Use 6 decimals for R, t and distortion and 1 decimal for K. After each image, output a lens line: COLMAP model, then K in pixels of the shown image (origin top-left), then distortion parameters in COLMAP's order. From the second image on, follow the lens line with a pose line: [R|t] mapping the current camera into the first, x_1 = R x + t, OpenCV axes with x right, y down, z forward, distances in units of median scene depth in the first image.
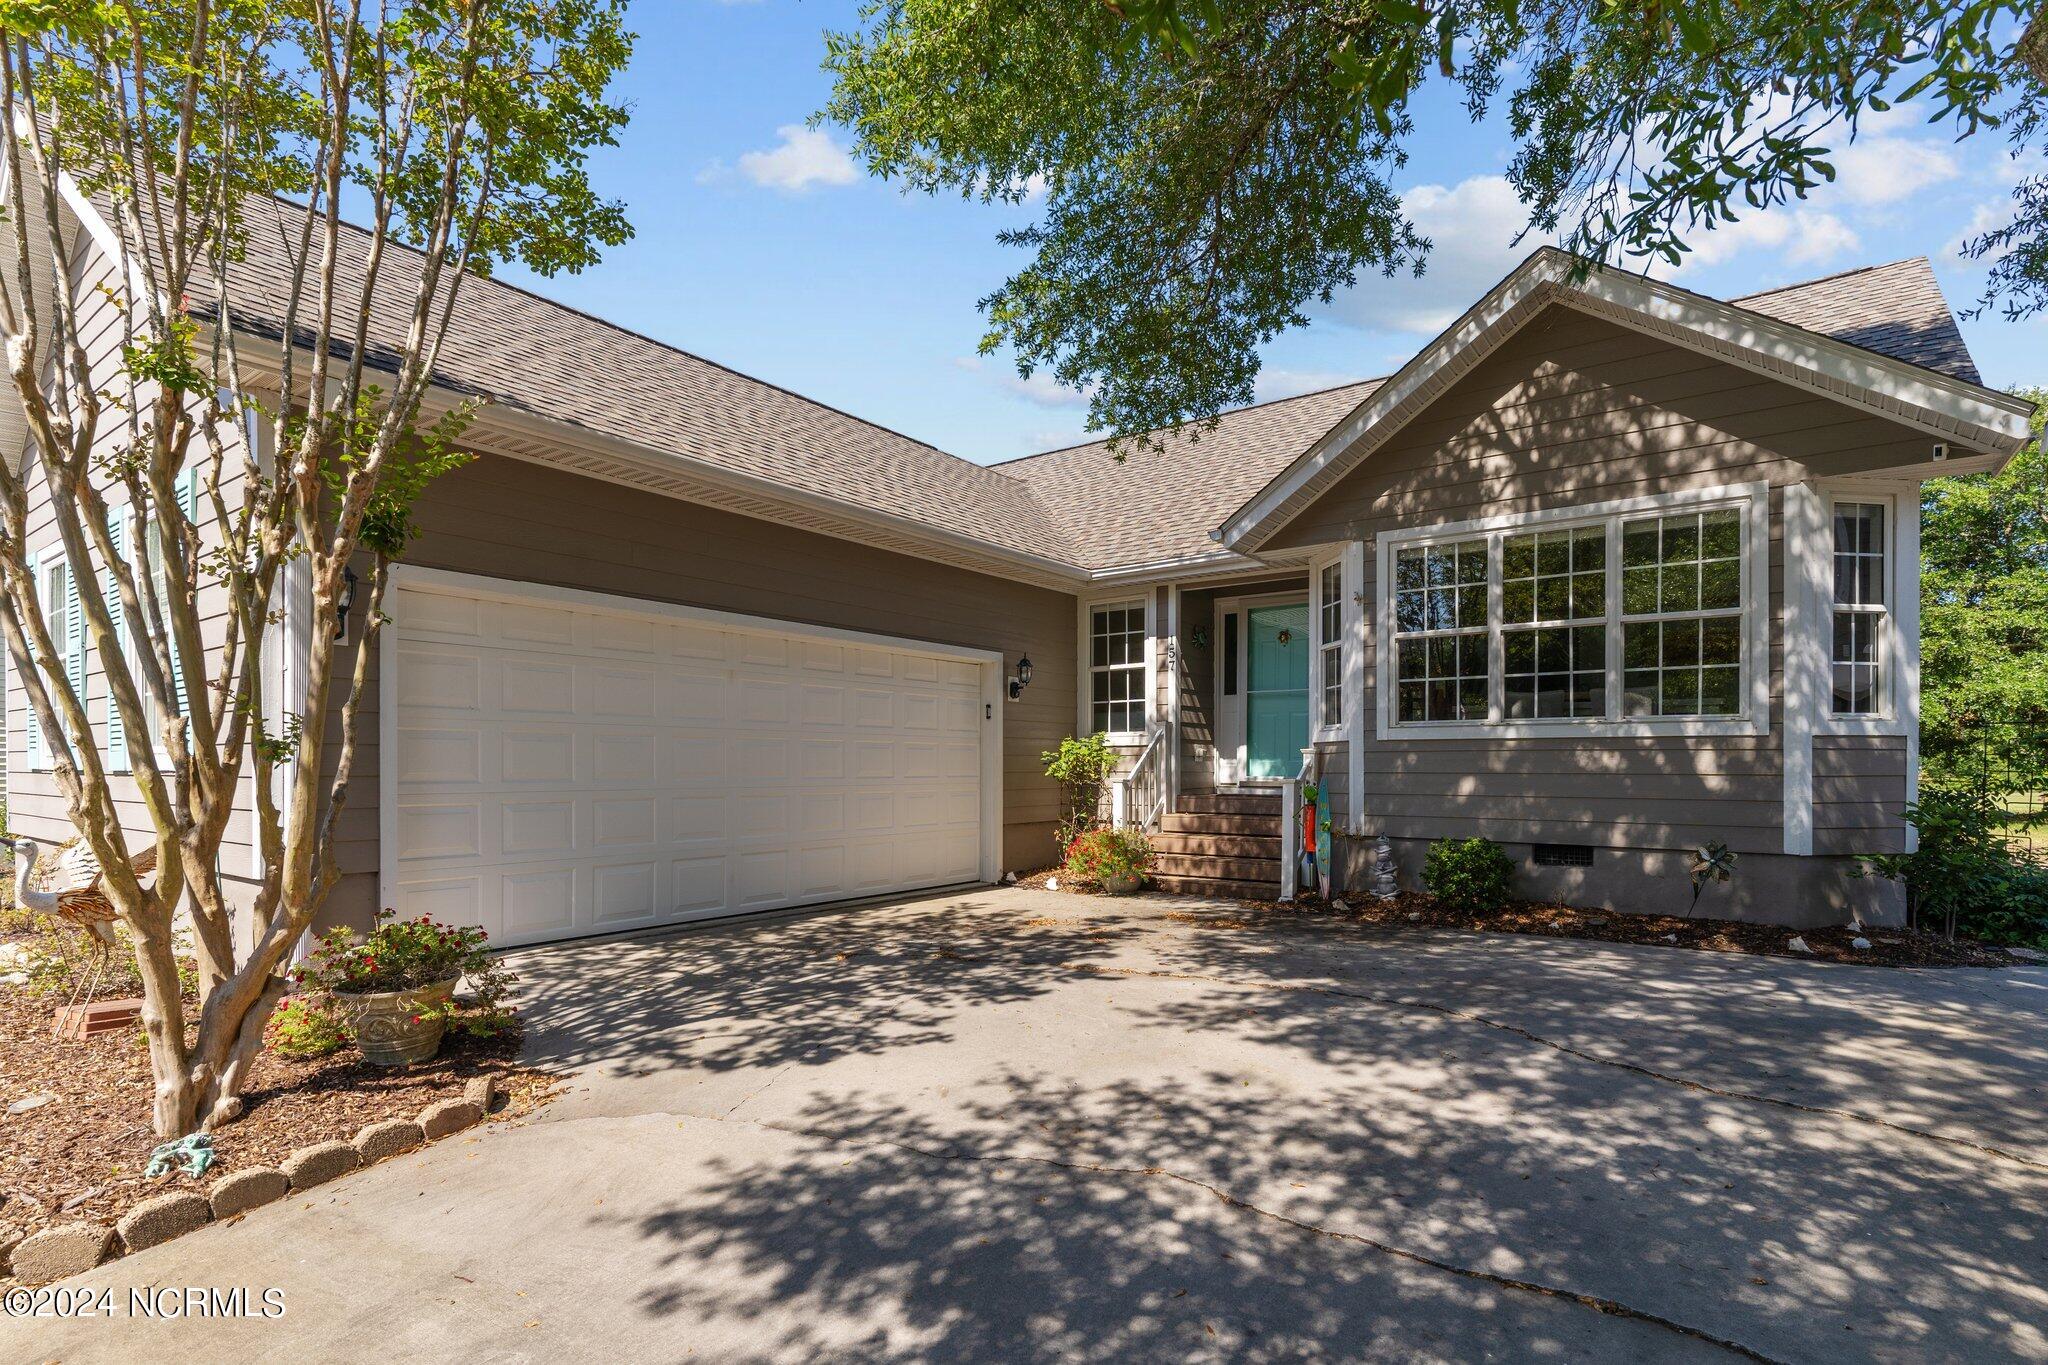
lens RADIAL K [[1007.4, 0, 1010.6], [0, 1007.4, 767.8], [0, 0, 1]] dist [0.002116, 0.000325]
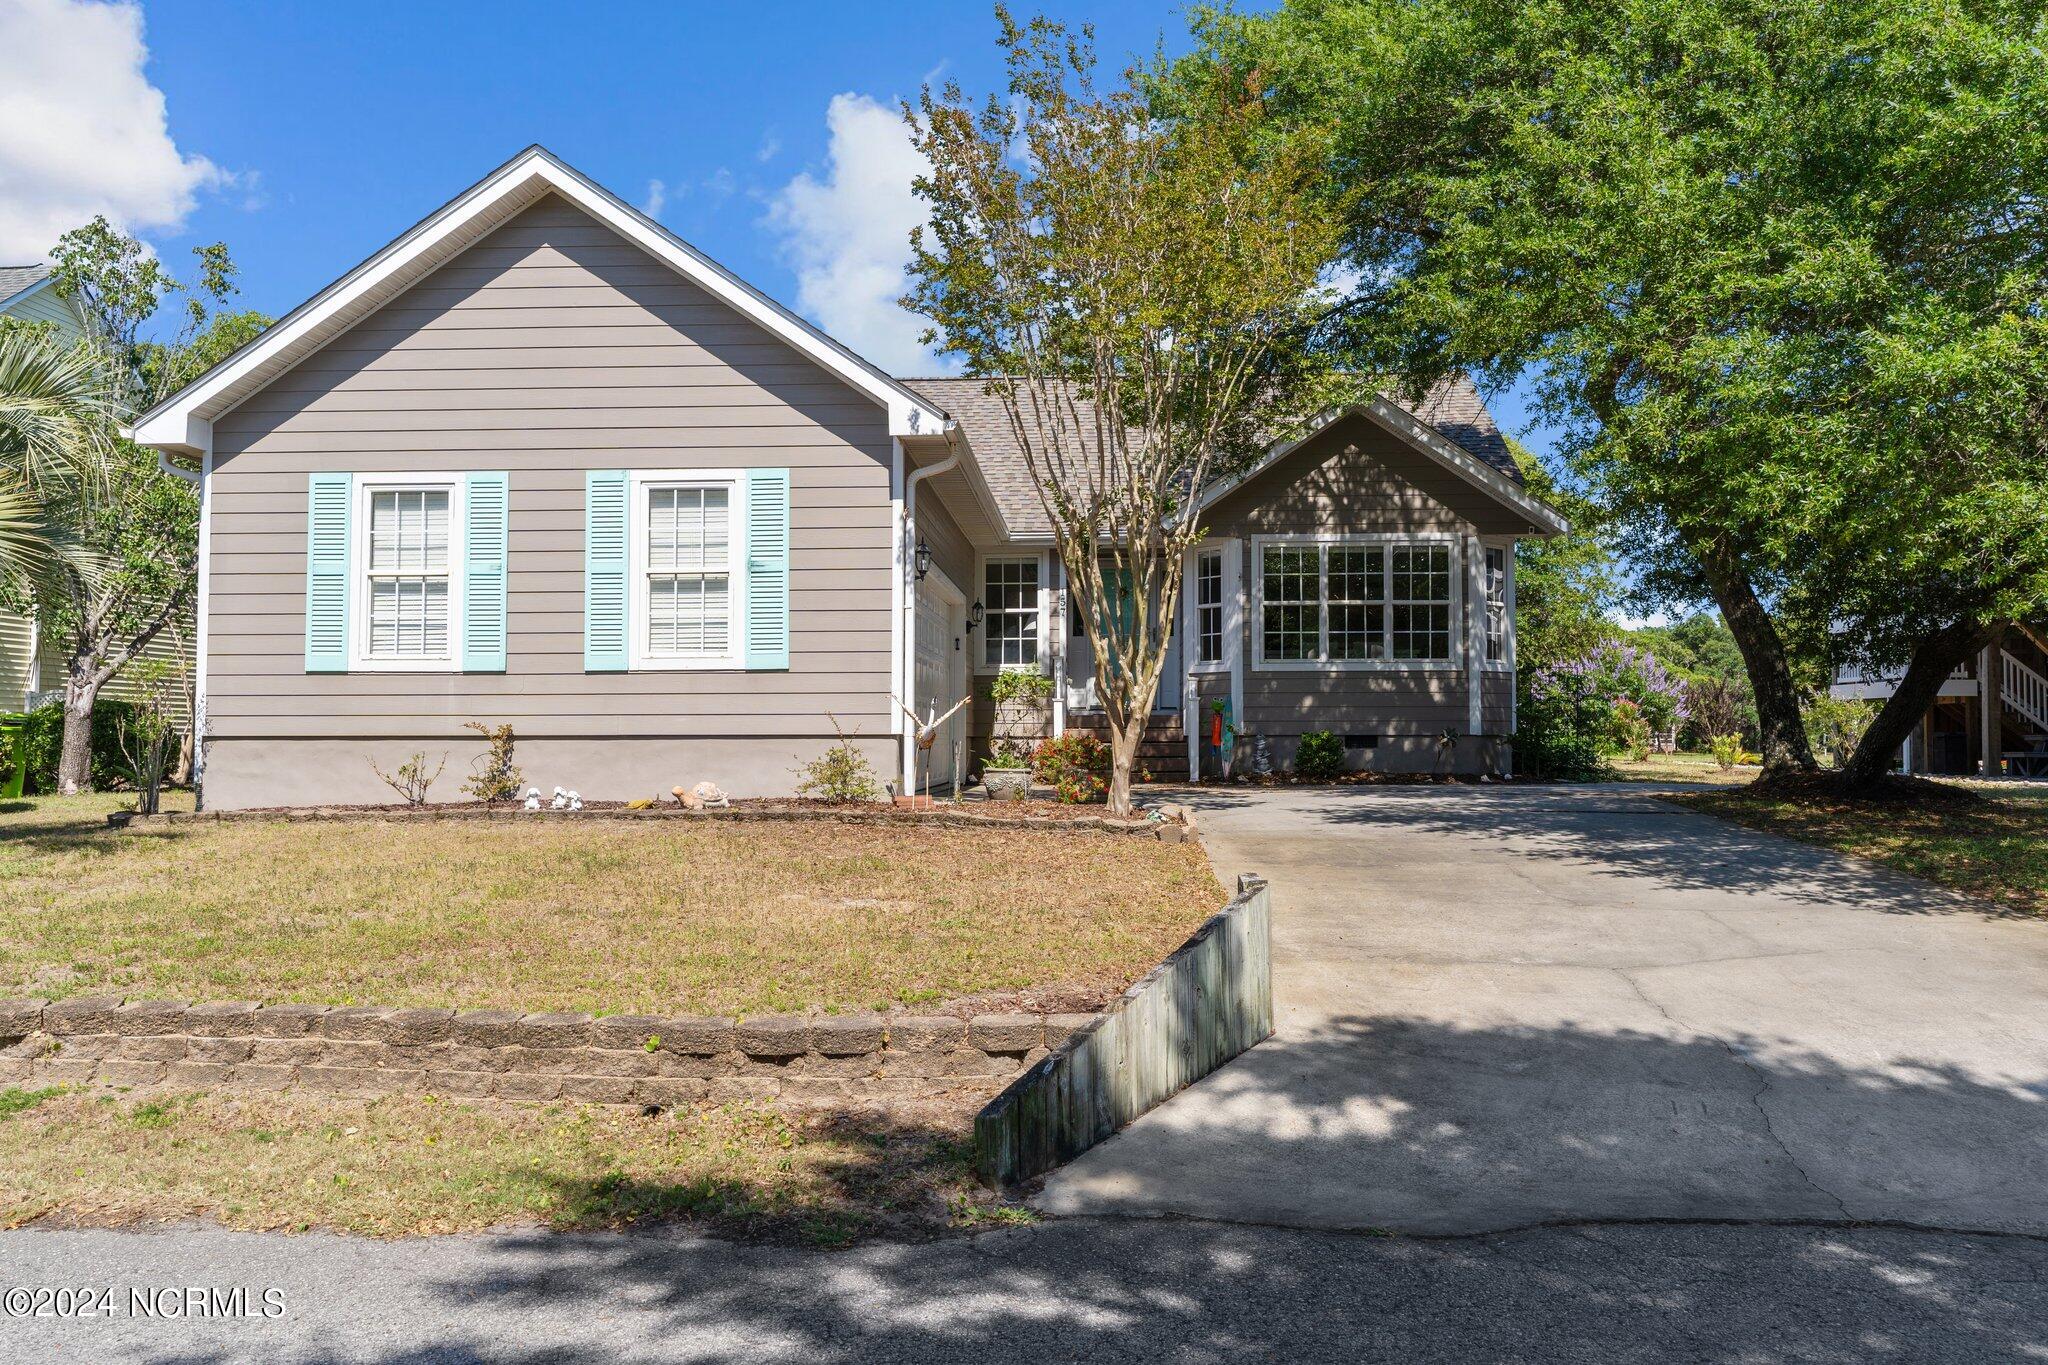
lens RADIAL K [[1595.4, 0, 1020.0], [0, 1595.4, 675.6], [0, 0, 1]] dist [0.002486, -0.003001]
pose [[0.833862, 0.020467, 0.551593, -1.283685], [0.002858, 0.999139, -0.041394, 0.078744], [-0.551966, 0.036093, 0.833085, -0.824798]]
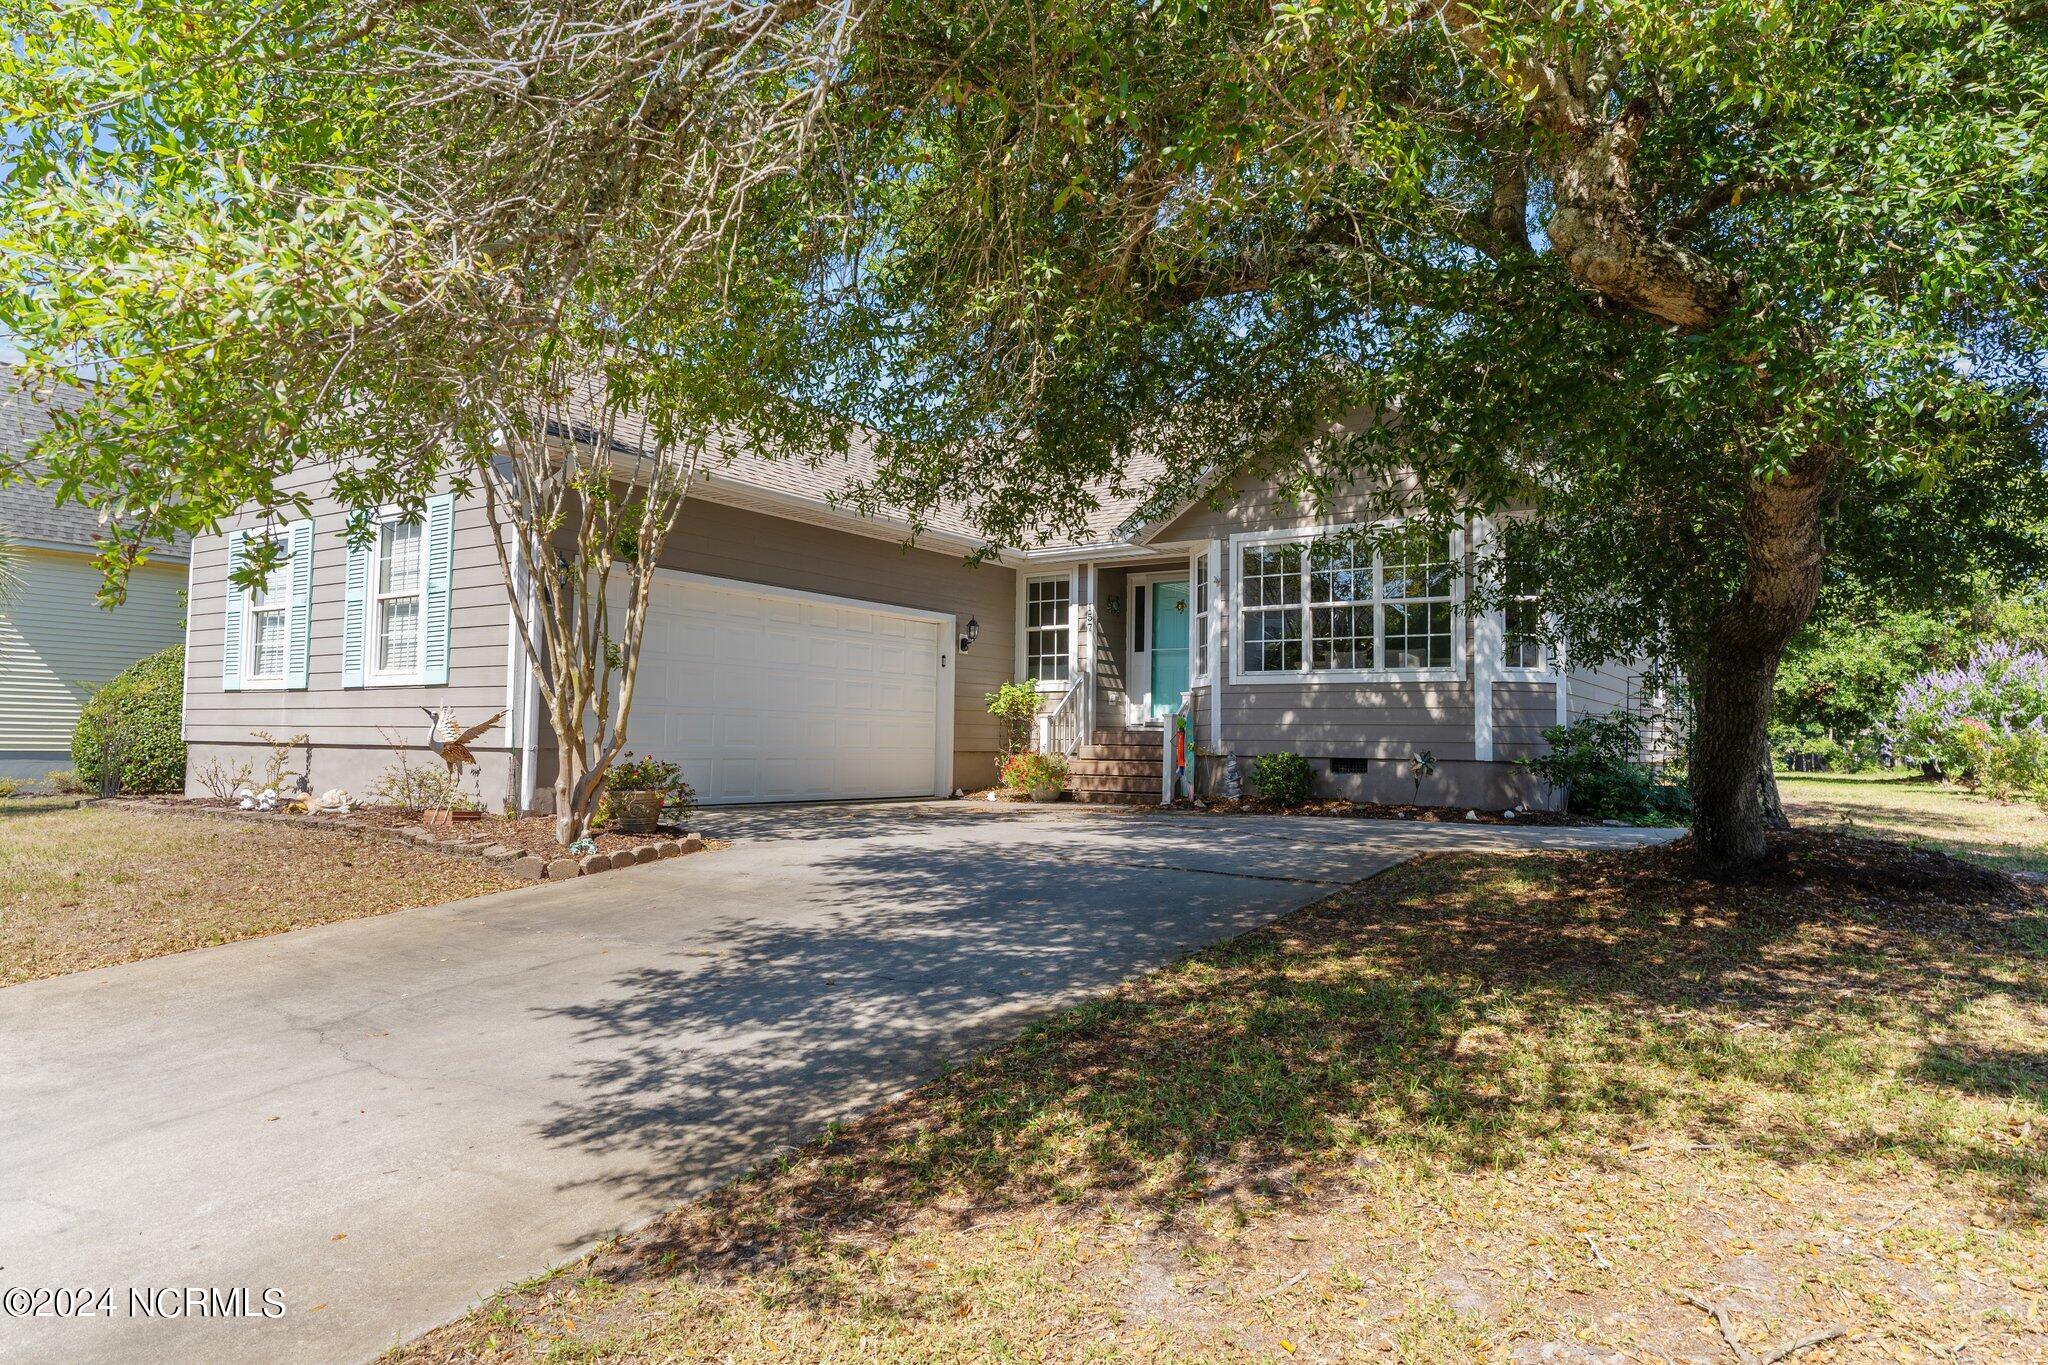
lens RADIAL K [[1225.8, 0, 999.9], [0, 1225.8, 677.2], [0, 0, 1]] dist [0.002549, 0.000679]
pose [[0.999103, 0.016423, 0.039036, -0.013417], [-0.014251, 0.998369, -0.055286, 0.060322], [-0.039880, 0.054680, 0.997707, -0.669796]]
